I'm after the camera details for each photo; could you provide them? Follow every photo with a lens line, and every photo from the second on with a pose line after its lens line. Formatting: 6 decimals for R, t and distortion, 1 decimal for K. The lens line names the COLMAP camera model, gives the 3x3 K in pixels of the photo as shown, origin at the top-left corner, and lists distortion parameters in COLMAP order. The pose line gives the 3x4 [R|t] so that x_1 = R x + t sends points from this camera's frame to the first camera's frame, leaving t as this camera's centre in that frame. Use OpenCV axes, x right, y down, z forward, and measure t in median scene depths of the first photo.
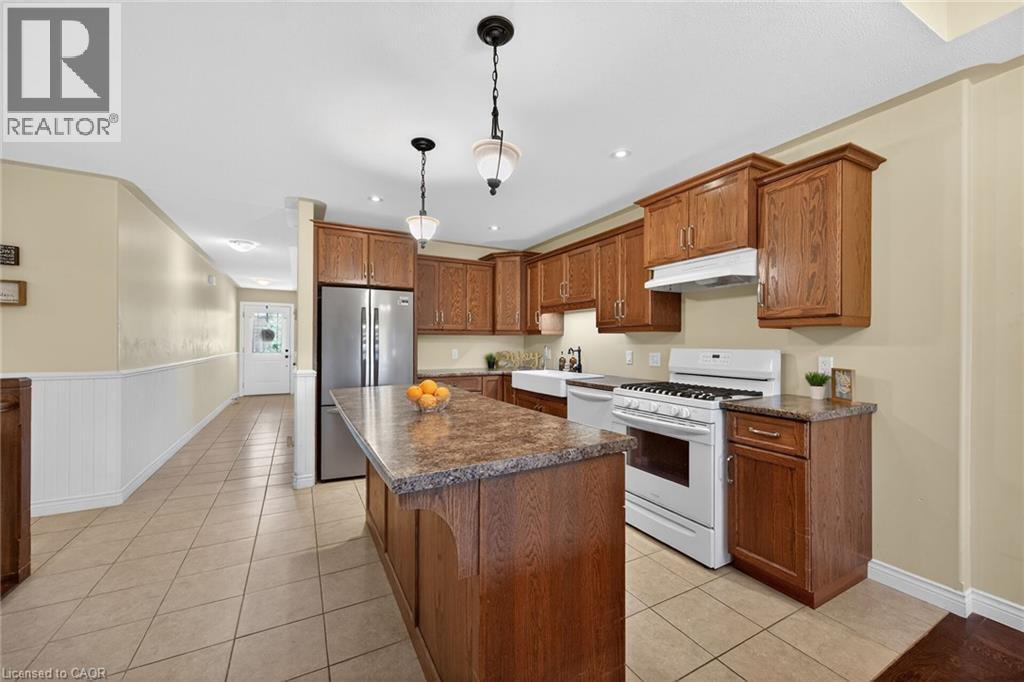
lens RADIAL K [[410.1, 0, 515.9], [0, 410.1, 344.1], [0, 0, 1]] dist [0.002101, 0.000031]
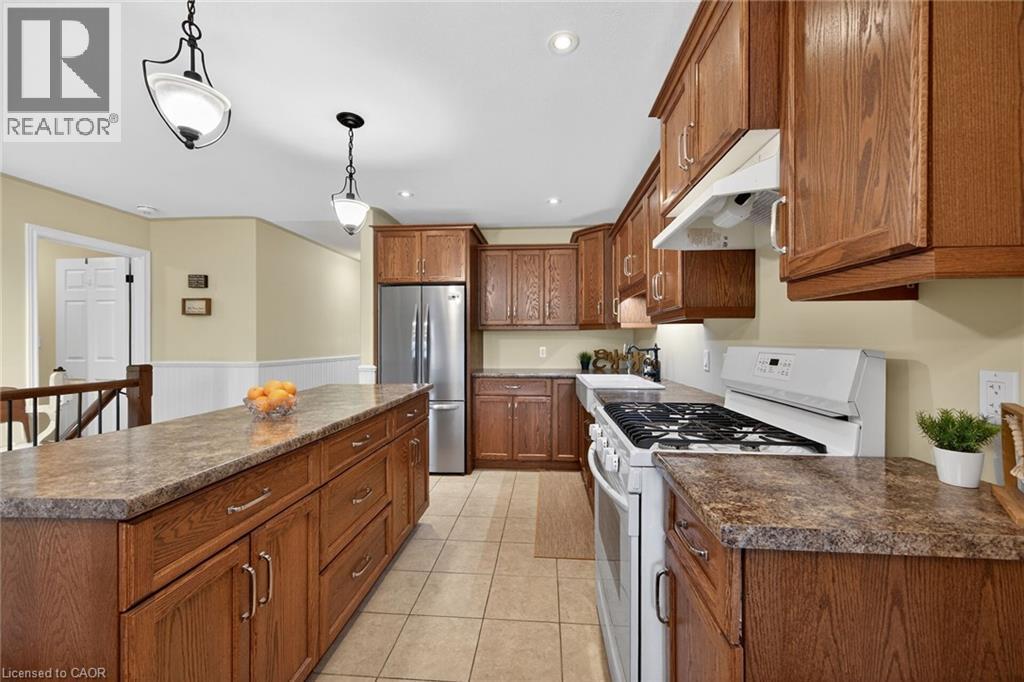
lens RADIAL K [[410.1, 0, 509.6], [0, 410.1, 340.2], [0, 0, 1]] dist [0.002101, 0.000031]
pose [[0.830587, -0.004418, -0.556872, 0.416962], [0.002254, 0.999987, -0.004571, 0.003320], [0.556885, 0.002541, 0.830586, 0.322062]]
